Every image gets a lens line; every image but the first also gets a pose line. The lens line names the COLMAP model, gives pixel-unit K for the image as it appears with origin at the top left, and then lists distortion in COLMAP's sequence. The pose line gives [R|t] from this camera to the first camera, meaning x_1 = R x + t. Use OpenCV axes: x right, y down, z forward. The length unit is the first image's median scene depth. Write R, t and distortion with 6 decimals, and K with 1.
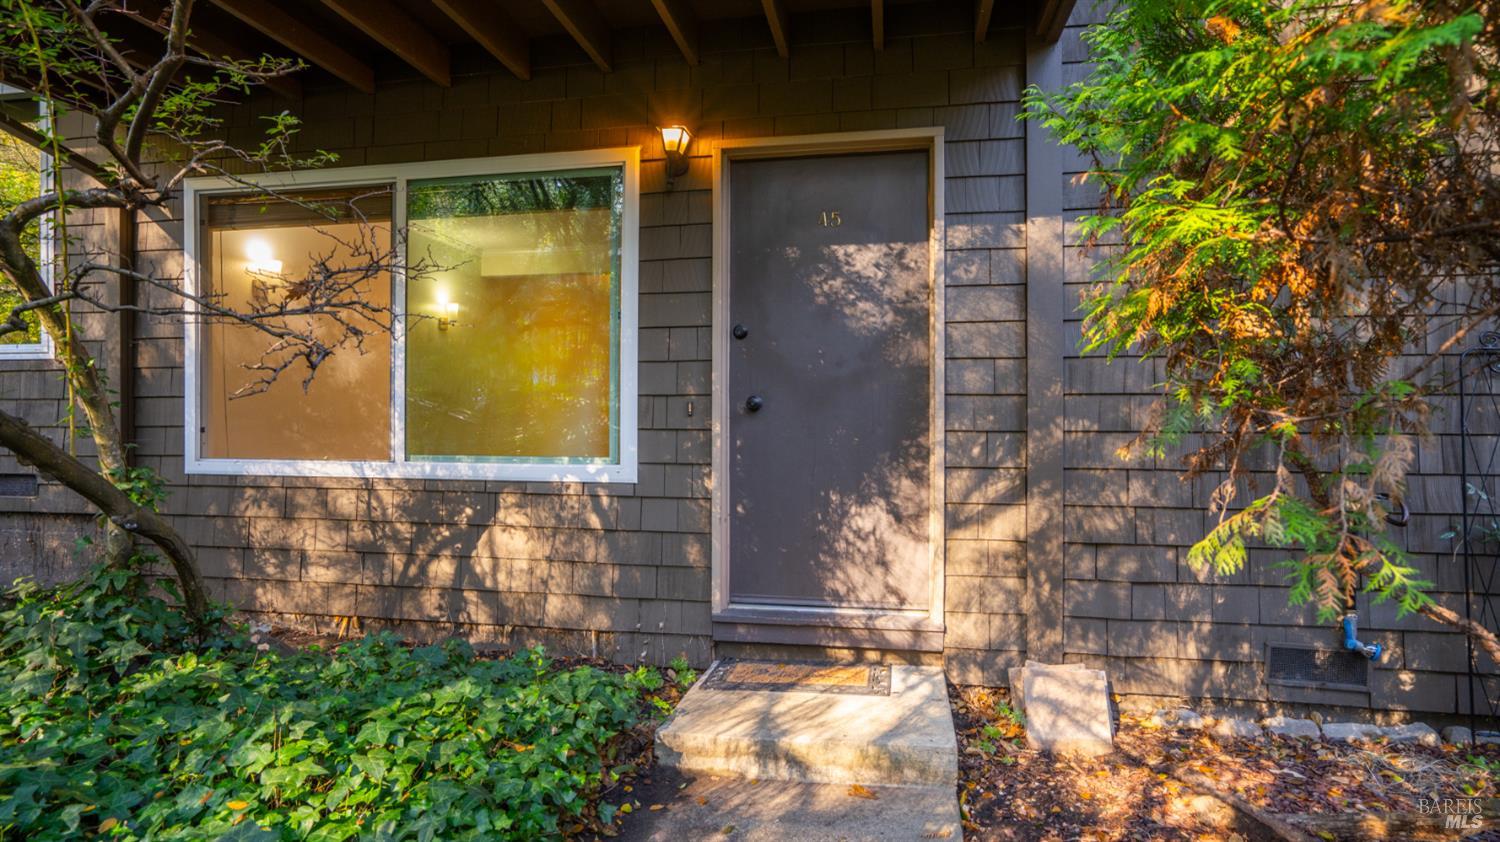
lens RADIAL K [[772.4, 0, 760.5], [0, 772.4, 394.6], [0, 0, 1]] dist [-0.041467, 0.031397]
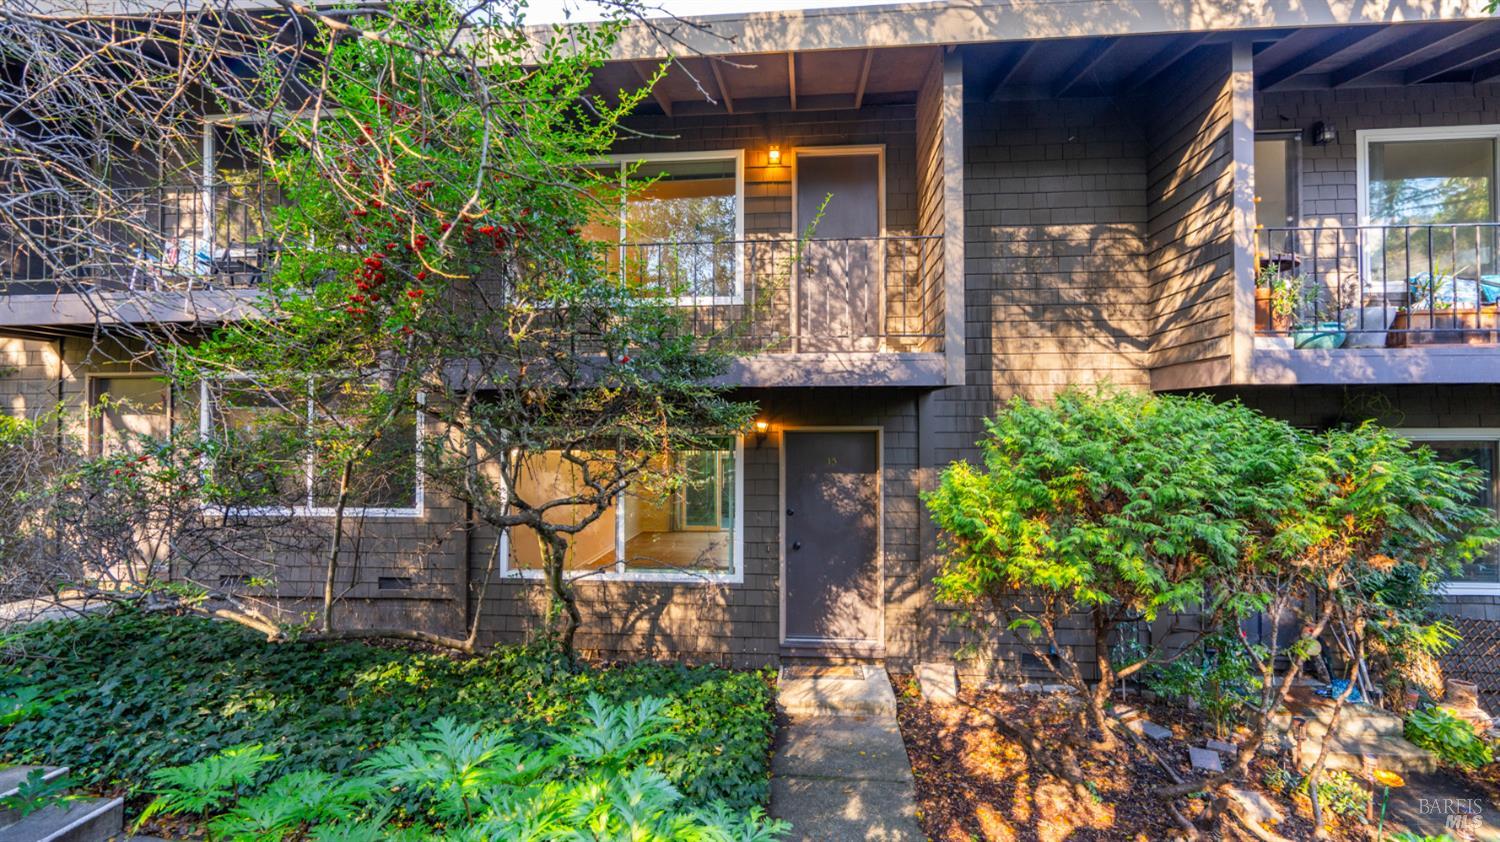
lens RADIAL K [[675.8, 0, 742.7], [0, 675.8, 394.8], [0, 0, 1]] dist [0.000087, 0.000326]
pose [[0.995909, 0.000099, 0.090365, -0.344766], [0.001357, 0.999870, -0.016052, -0.396580], [-0.090355, 0.016109, 0.995779, -0.923909]]
